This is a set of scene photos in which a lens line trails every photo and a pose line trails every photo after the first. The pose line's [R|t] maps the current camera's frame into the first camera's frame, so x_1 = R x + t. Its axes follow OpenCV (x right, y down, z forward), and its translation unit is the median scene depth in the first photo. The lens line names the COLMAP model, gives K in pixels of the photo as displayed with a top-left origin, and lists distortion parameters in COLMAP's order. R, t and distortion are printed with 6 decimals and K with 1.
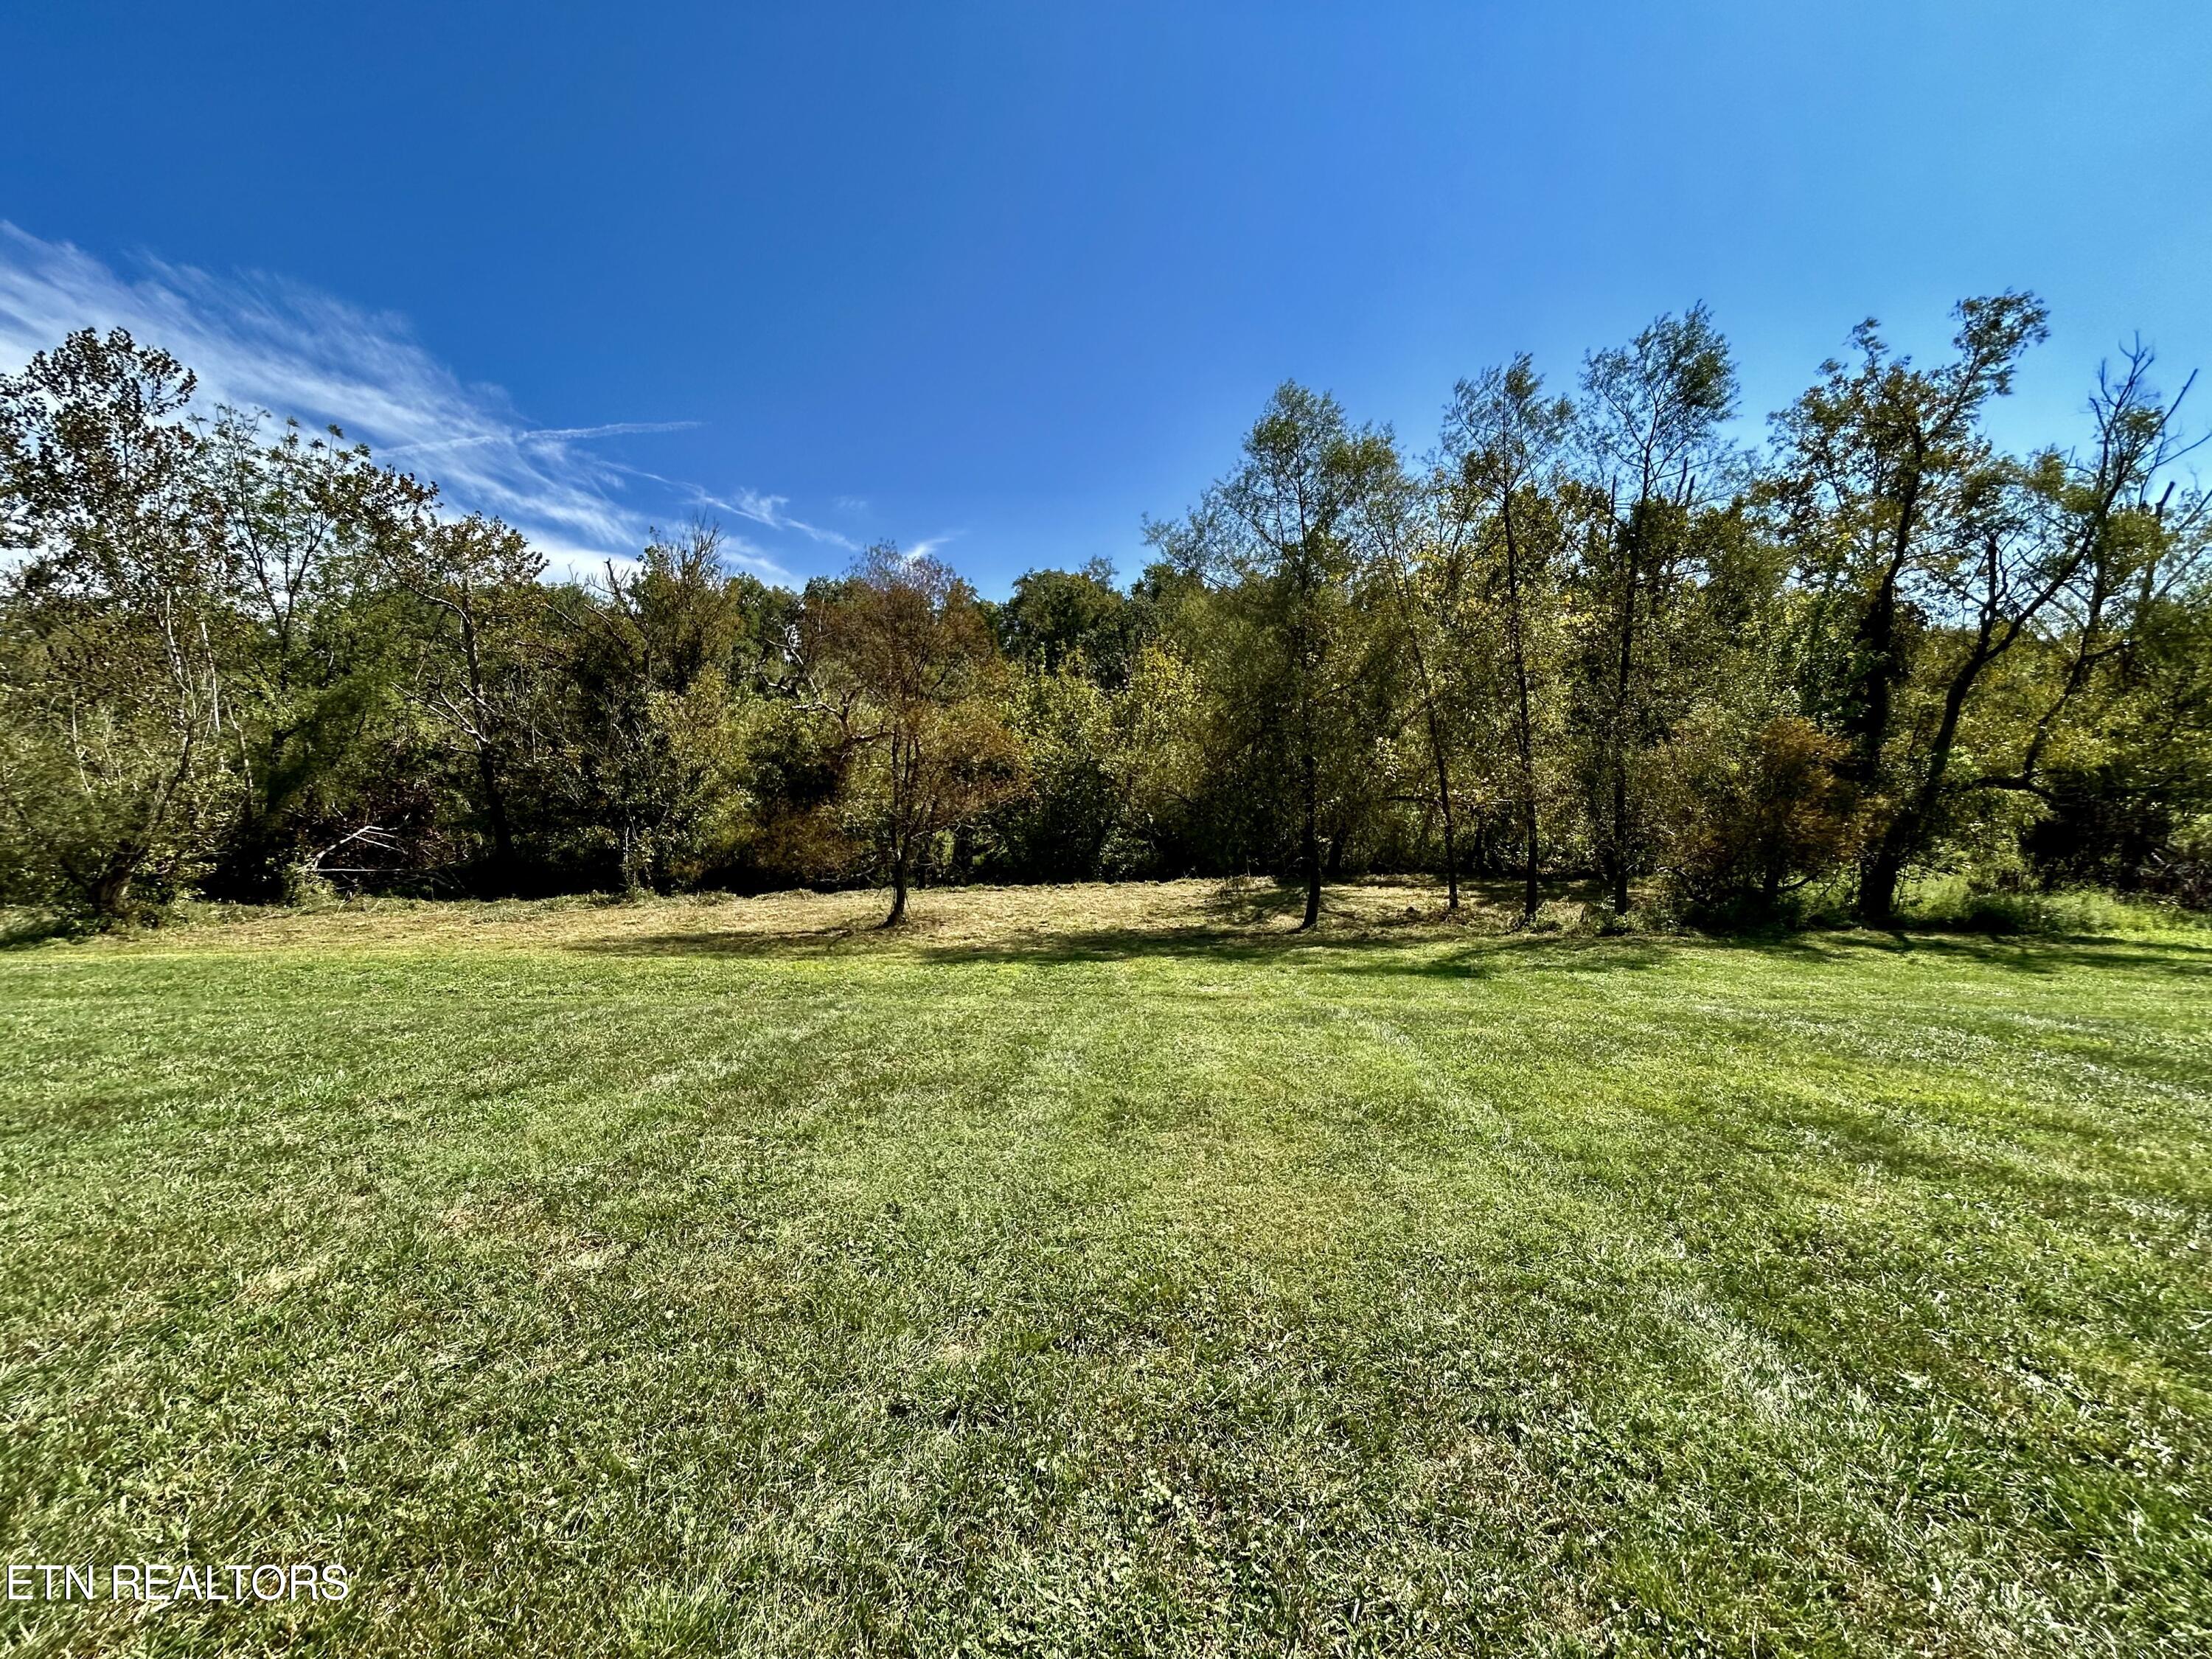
lens RADIAL K [[802.2, 0, 1104.5], [0, 802.2, 841.2], [0, 0, 1]] dist [-0.033869, 0.000052]
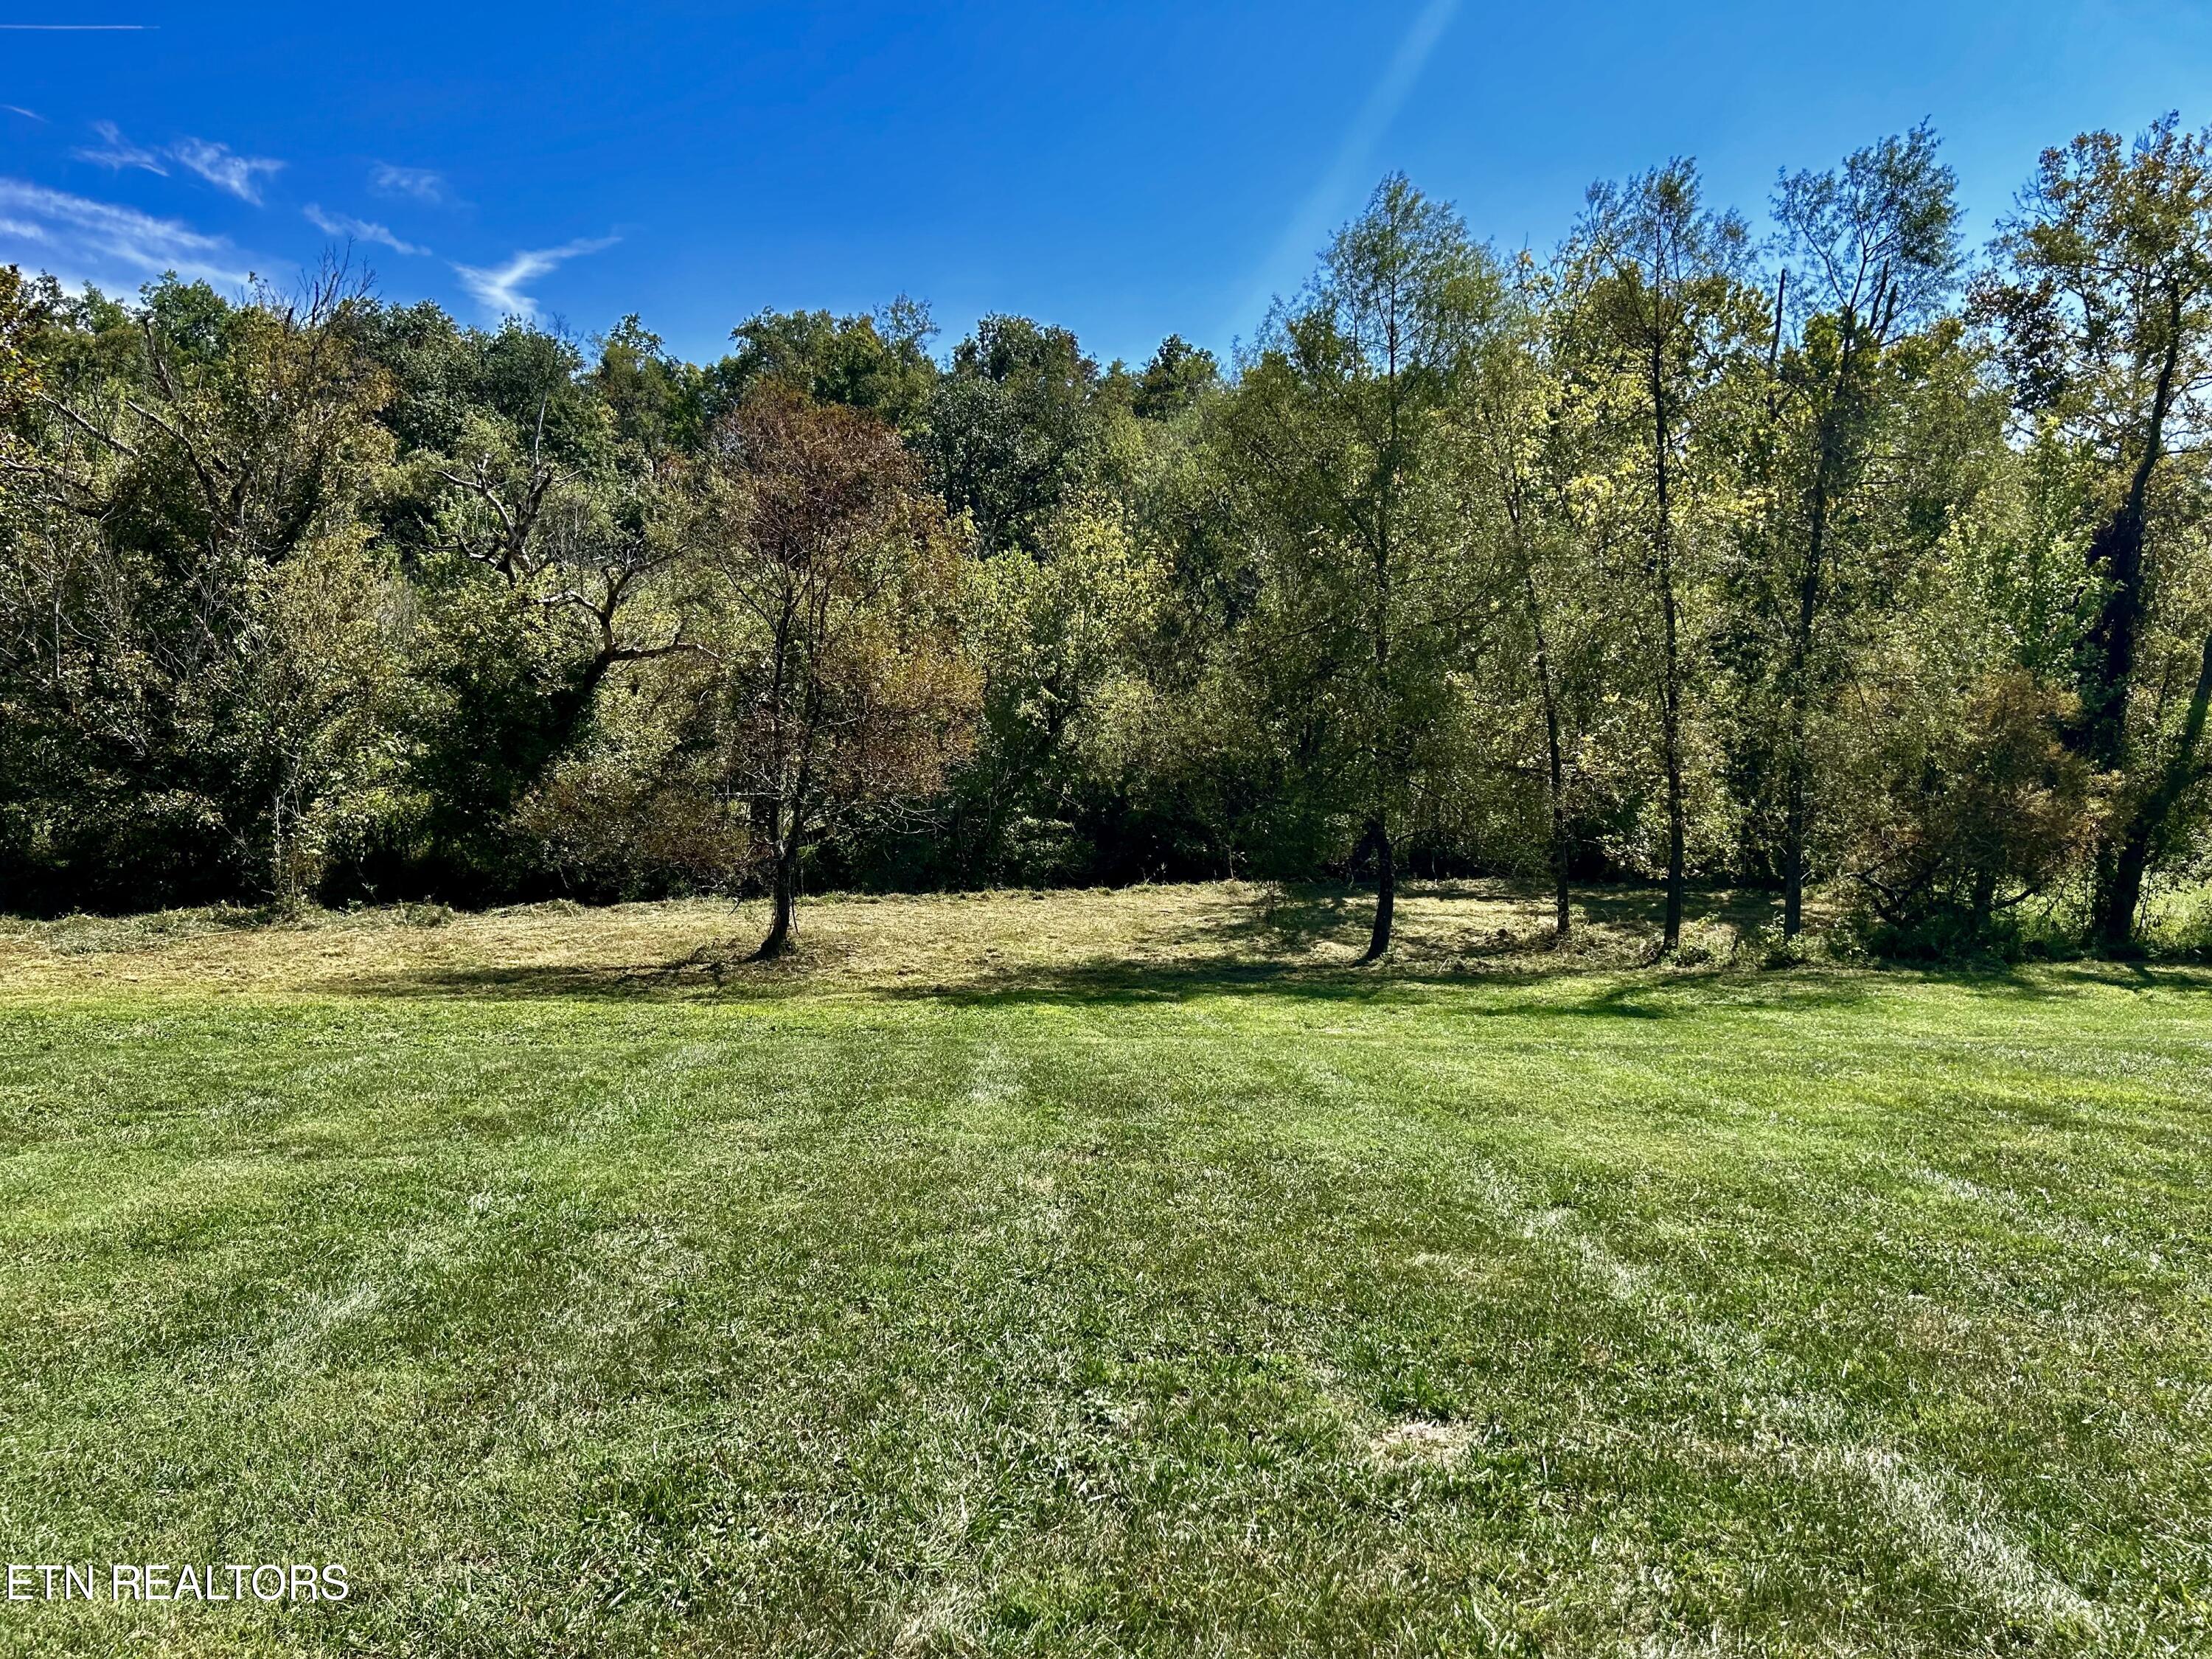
lens RADIAL K [[1514.1, 0, 1103.7], [0, 1514.1, 861.3], [0, 0, 1]] dist [-0.058590, -0.000874]
pose [[0.984891, 0.007443, 0.173016, -0.170742], [-0.013045, 0.999426, 0.031266, -0.009850], [-0.172684, -0.033050, 0.984423, -0.191668]]
